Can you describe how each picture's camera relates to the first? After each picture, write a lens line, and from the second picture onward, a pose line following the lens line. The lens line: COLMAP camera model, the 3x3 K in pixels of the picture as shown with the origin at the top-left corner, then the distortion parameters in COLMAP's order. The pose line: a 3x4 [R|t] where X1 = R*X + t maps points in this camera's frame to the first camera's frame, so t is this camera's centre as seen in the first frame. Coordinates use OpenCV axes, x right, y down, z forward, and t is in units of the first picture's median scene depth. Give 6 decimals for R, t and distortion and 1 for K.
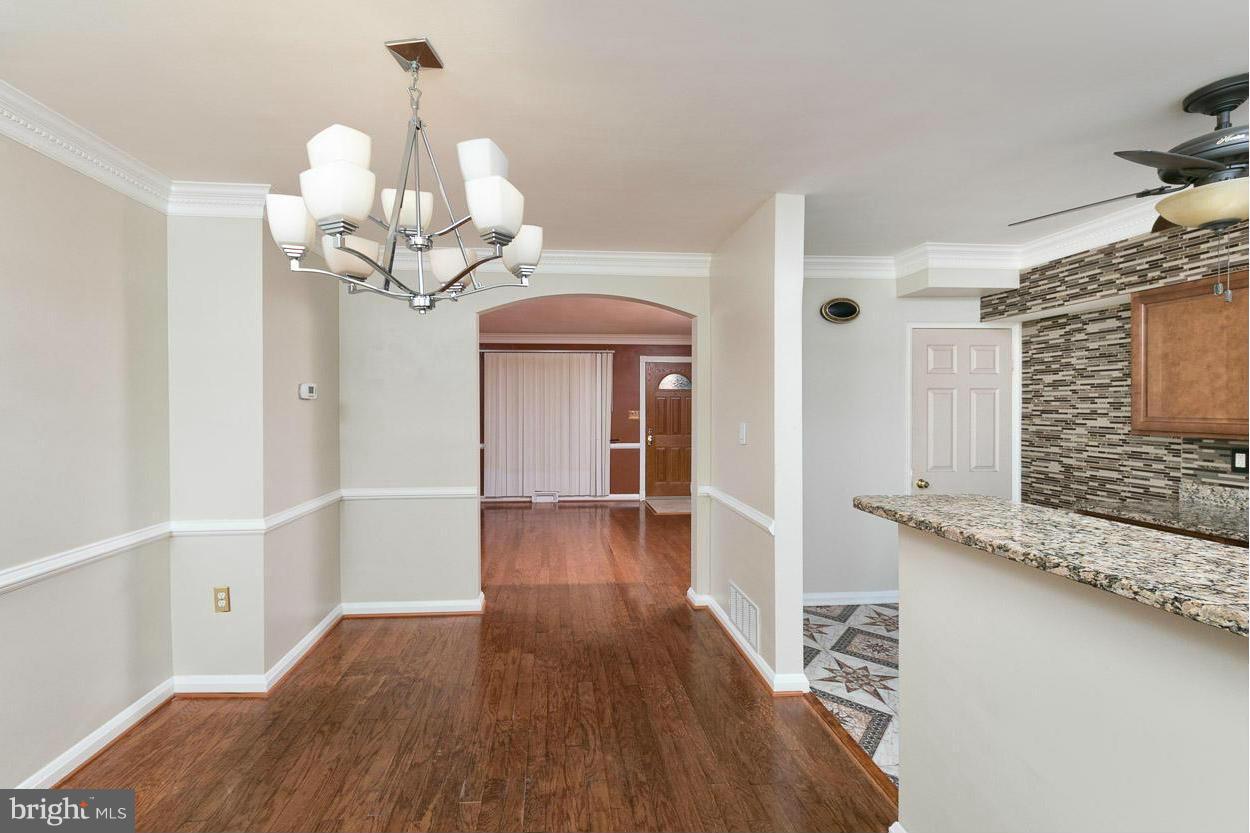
lens RADIAL K [[523.2, 0, 595.6], [0, 523.2, 405.3], [0, 0, 1]] dist [0.001201, 0.000270]
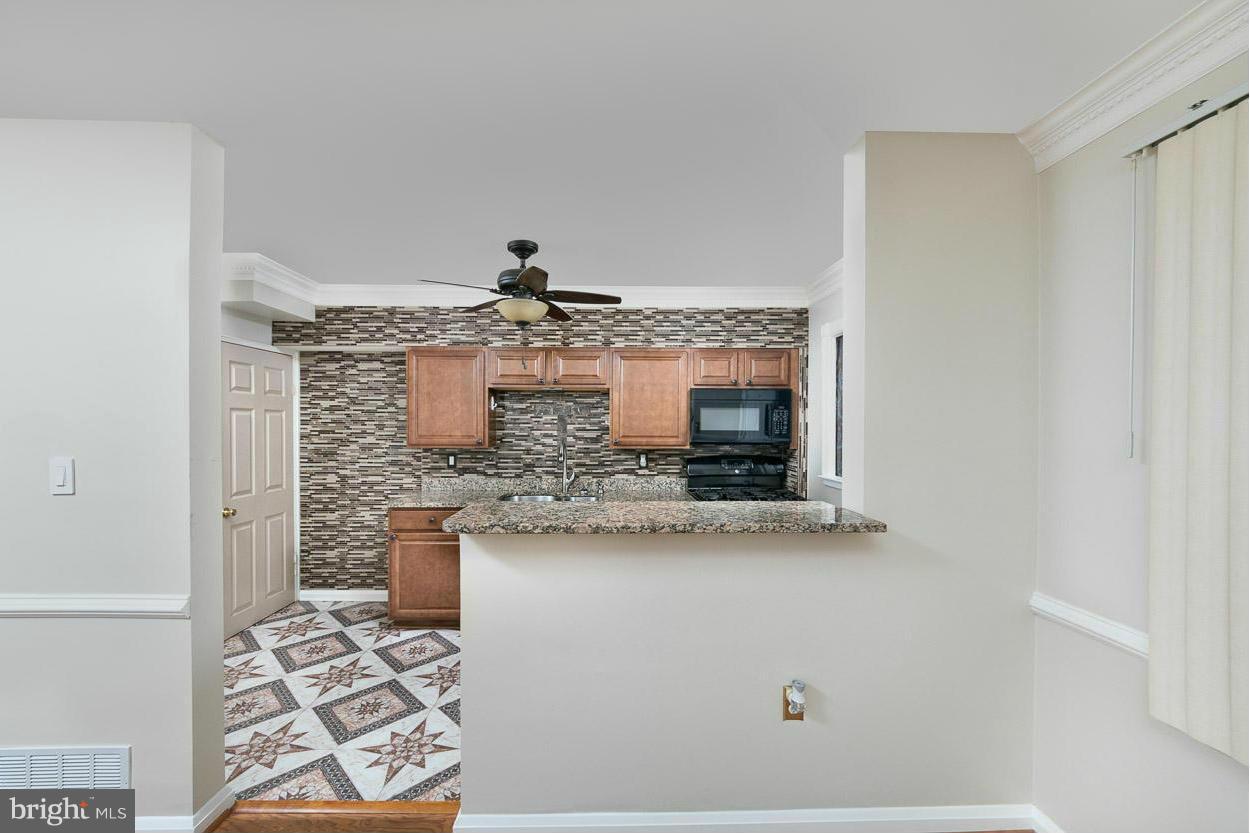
lens RADIAL K [[481.7, 0, 613.6], [0, 481.7, 433.6], [0, 0, 1]] dist [0.000553, -0.000061]
pose [[0.067816, -0.014699, 0.997590, -0.188734], [-0.004831, 0.999875, 0.015061, -0.003762], [-0.997686, -0.005841, 0.067737, 0.307658]]
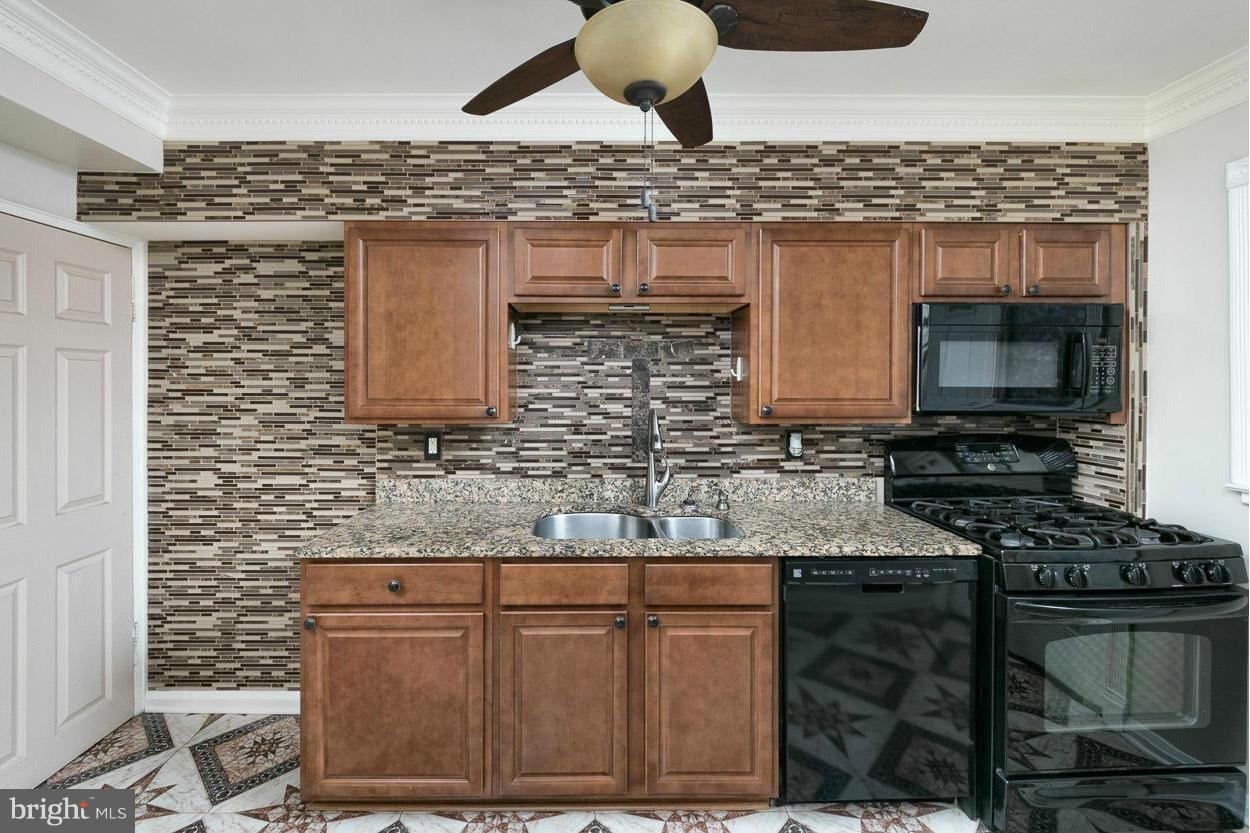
lens RADIAL K [[537.9, 0, 598.6], [0, 537.9, 384.4], [0, 0, 1]] dist [-0.004033, -0.000820]
pose [[0.066447, -0.004229, 0.997781, 0.281239], [-0.001799, 0.999989, 0.004358, -0.000690], [-0.997788, -0.002084, 0.066439, 0.522673]]
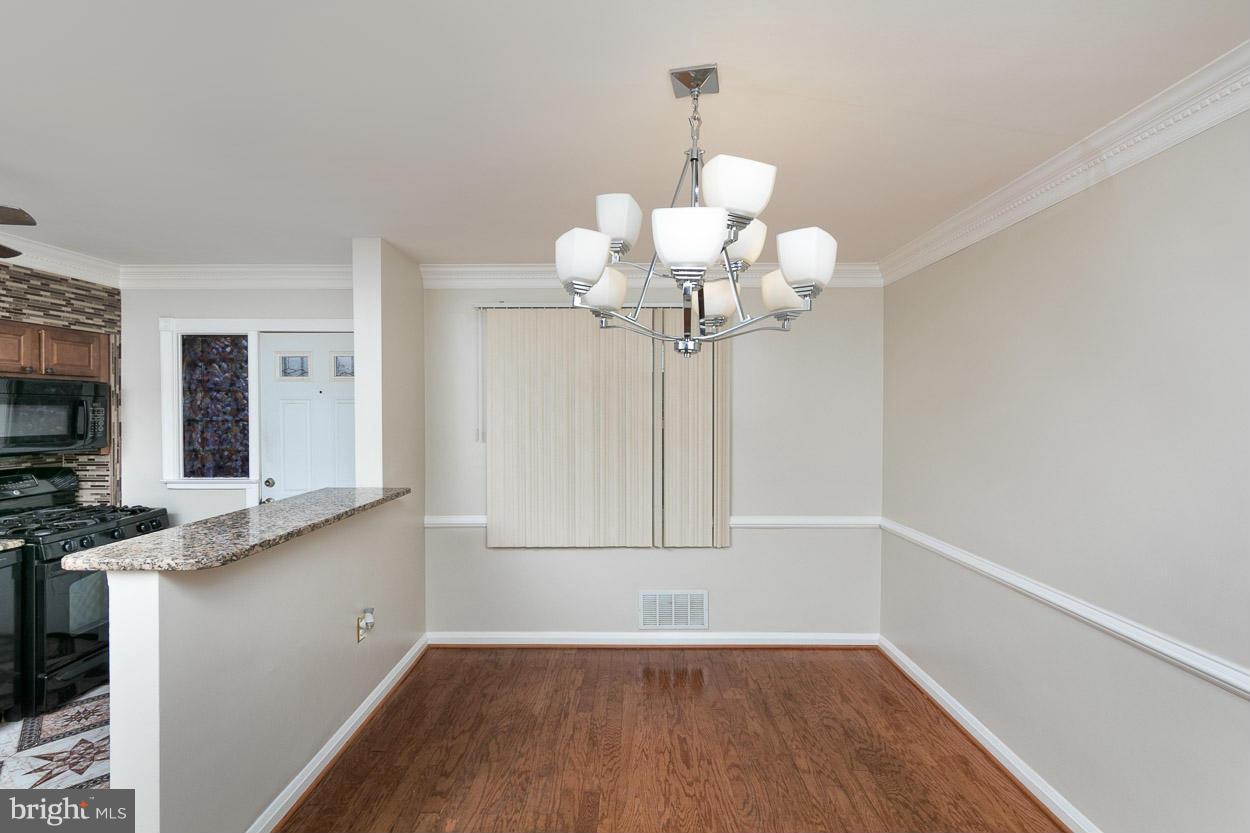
lens RADIAL K [[550.7, 0, 627.1], [0, 550.7, 412.1], [0, 0, 1]] dist [-0.000684, 0.000305]
pose [[-0.996525, 0.000741, 0.083291, -0.141127], [0.001043, 0.999993, 0.003574, -0.036803], [-0.083288, 0.003649, -0.996519, 0.927242]]
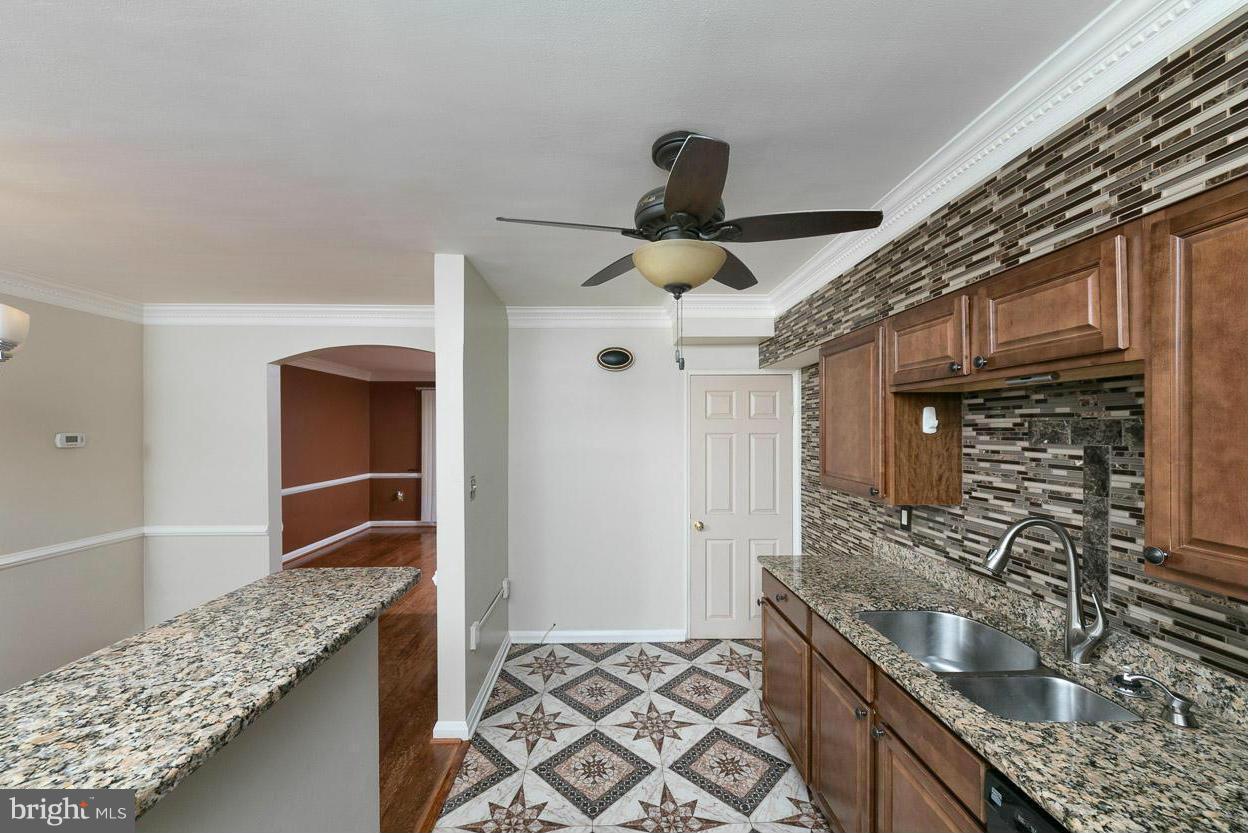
lens RADIAL K [[481.7, 0, 613.6], [0, 481.7, 433.6], [0, 0, 1]] dist [0.000553, -0.000061]
pose [[0.998454, 0.000564, -0.055589, 0.579393], [-0.000080, 0.999962, 0.008697, -0.045750], [0.055592, -0.008679, 0.998416, 0.062148]]
